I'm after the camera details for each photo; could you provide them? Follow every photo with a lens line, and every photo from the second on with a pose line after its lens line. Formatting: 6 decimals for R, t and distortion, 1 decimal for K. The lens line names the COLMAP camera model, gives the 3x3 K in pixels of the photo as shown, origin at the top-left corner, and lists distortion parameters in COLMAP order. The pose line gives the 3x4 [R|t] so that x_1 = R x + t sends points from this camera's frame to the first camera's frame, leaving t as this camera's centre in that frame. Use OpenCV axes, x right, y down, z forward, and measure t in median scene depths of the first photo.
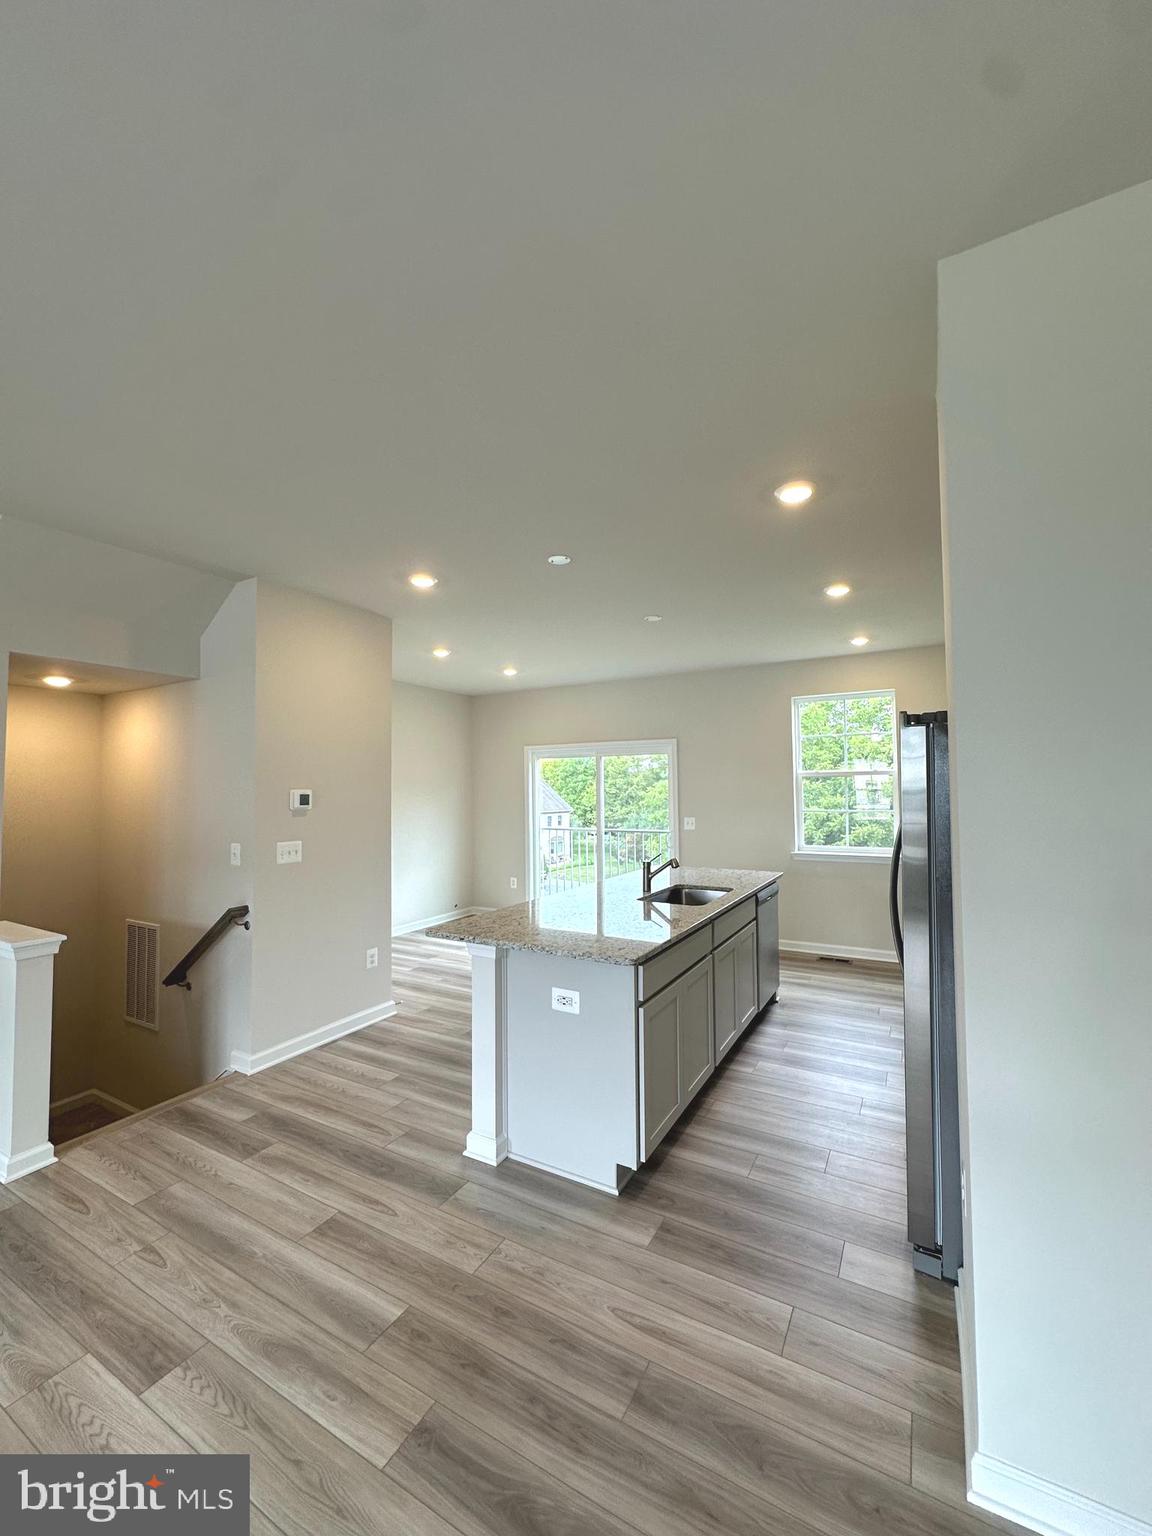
lens RADIAL K [[615.2, 0, 576.3], [0, 615.2, 765.5], [0, 0, 1]] dist [-0.005239, 0.000699]
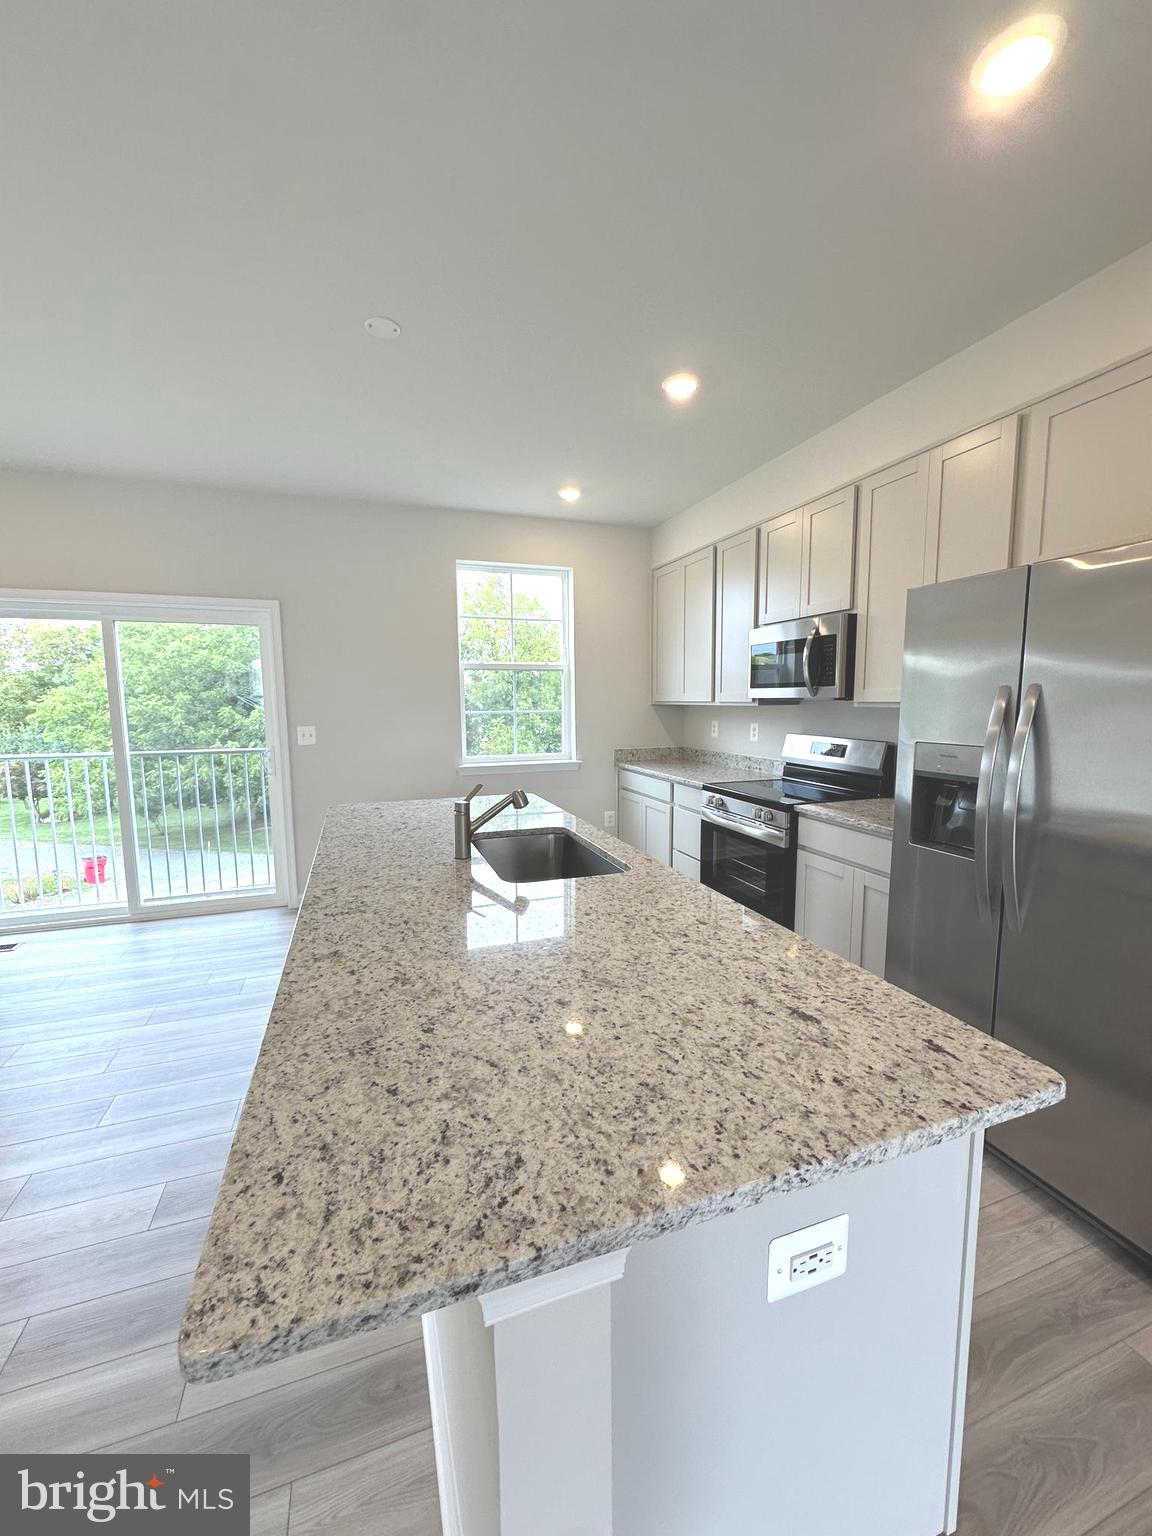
lens RADIAL K [[615.2, 0, 575.8], [0, 615.2, 767.0], [0, 0, 1]] dist [-0.005239, 0.000699]
pose [[0.652794, -0.079011, 0.753404, -0.303280], [-0.030571, 0.990988, 0.130416, 0.081083], [-0.756918, -0.108167, 0.644495, 0.858609]]
